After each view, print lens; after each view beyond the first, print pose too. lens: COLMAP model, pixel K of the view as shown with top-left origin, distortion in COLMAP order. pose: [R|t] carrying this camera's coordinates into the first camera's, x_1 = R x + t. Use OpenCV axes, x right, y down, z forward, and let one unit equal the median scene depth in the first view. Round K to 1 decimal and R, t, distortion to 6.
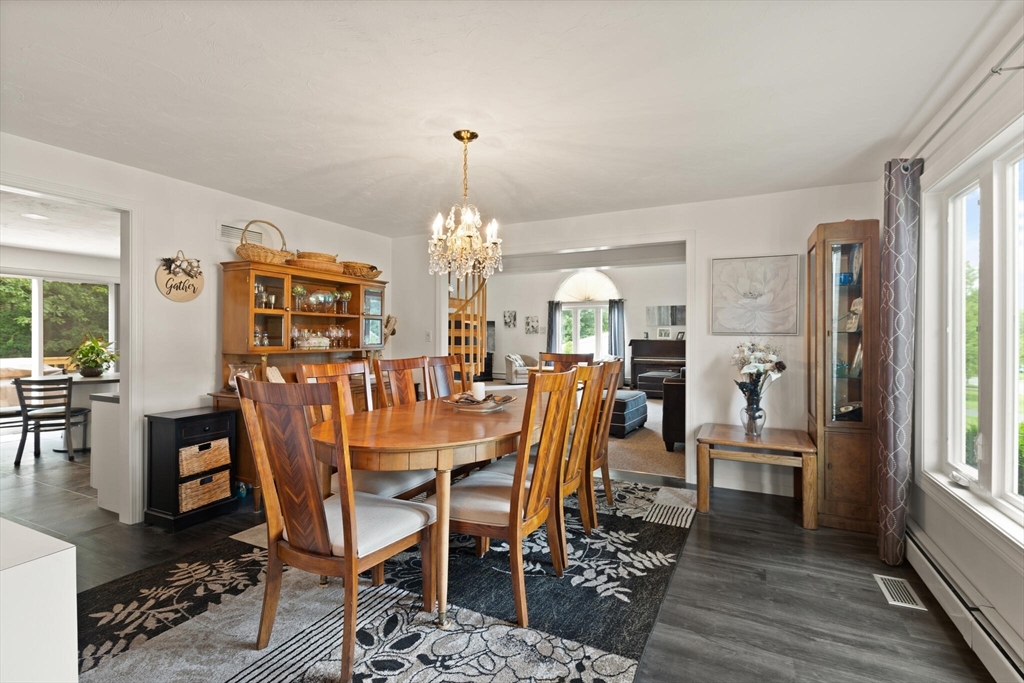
lens RADIAL K [[474.6, 0, 515.3], [0, 474.6, 336.9], [0, 0, 1]] dist [0.004391, 0.000139]
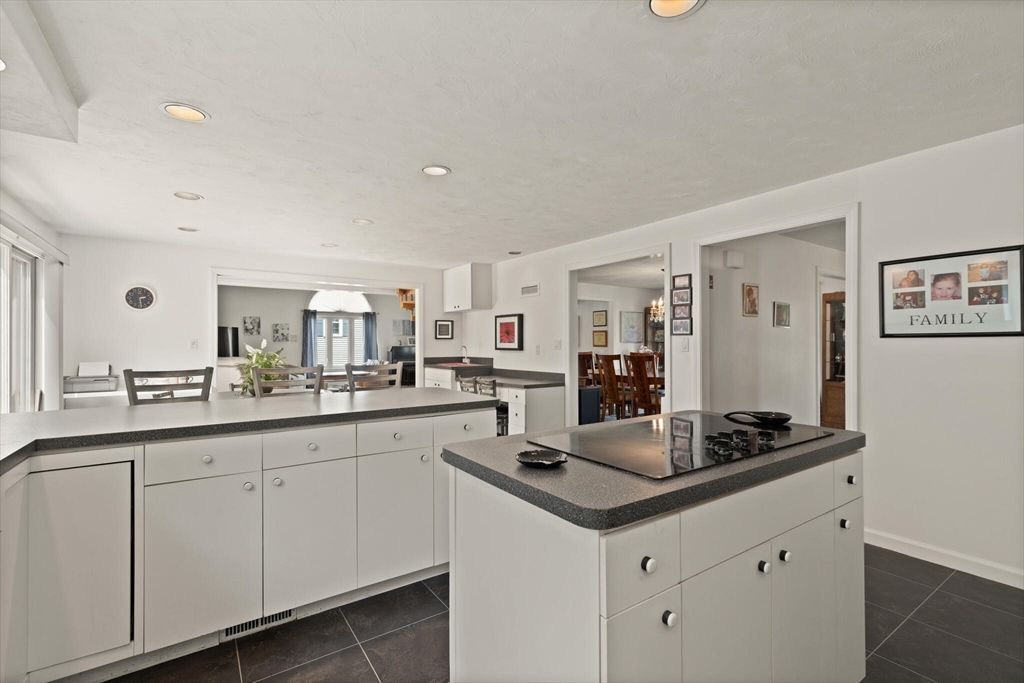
lens RADIAL K [[474.6, 0, 522.9], [0, 474.6, 339.7], [0, 0, 1]] dist [0.004391, 0.000139]
pose [[0.476265, 0.002521, 0.879298, -1.763886], [0.003926, 0.999980, -0.004993, -0.011506], [-0.879293, 0.005830, 0.476246, 0.302765]]
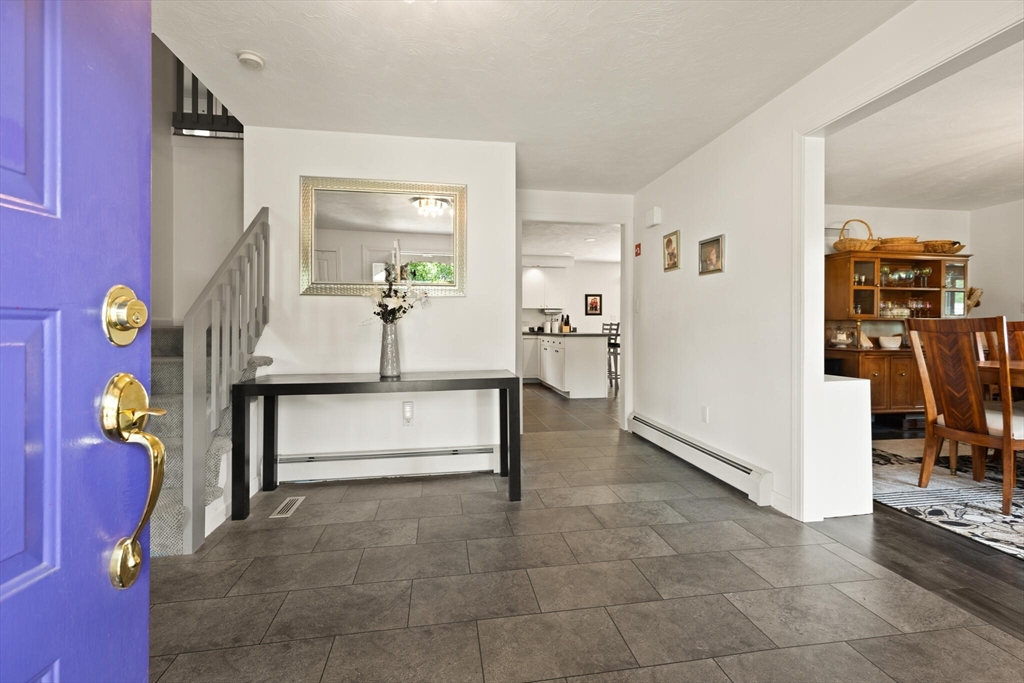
lens RADIAL K [[474.6, 0, 521.4], [0, 474.6, 327.3], [0, 0, 1]] dist [0.004391, 0.000139]
pose [[0.594270, -0.002549, -0.804262, -0.017608], [0.000181, 0.999995, -0.003036, 0.046649], [0.804266, 0.001658, 0.594267, -0.424593]]
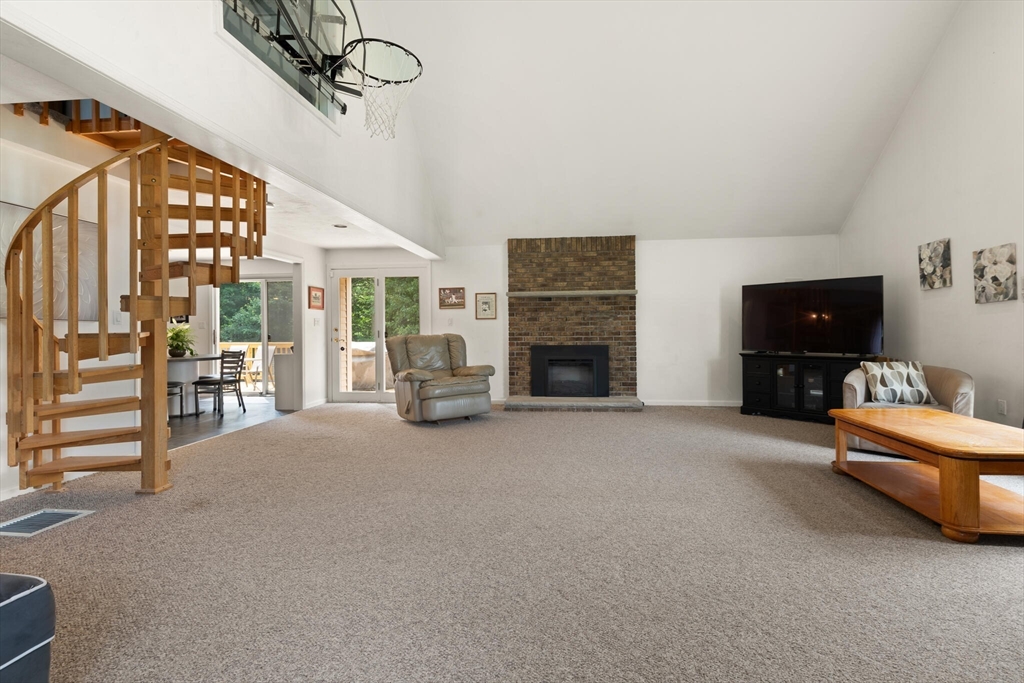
lens RADIAL K [[474.6, 0, 534.1], [0, 474.6, 328.9], [0, 0, 1]] dist [0.004391, 0.000139]
pose [[0.354139, -0.005202, -0.935178, 0.666630], [0.010141, 0.999947, -0.001722, 0.024333], [0.935138, -0.008874, 0.354173, 1.820970]]
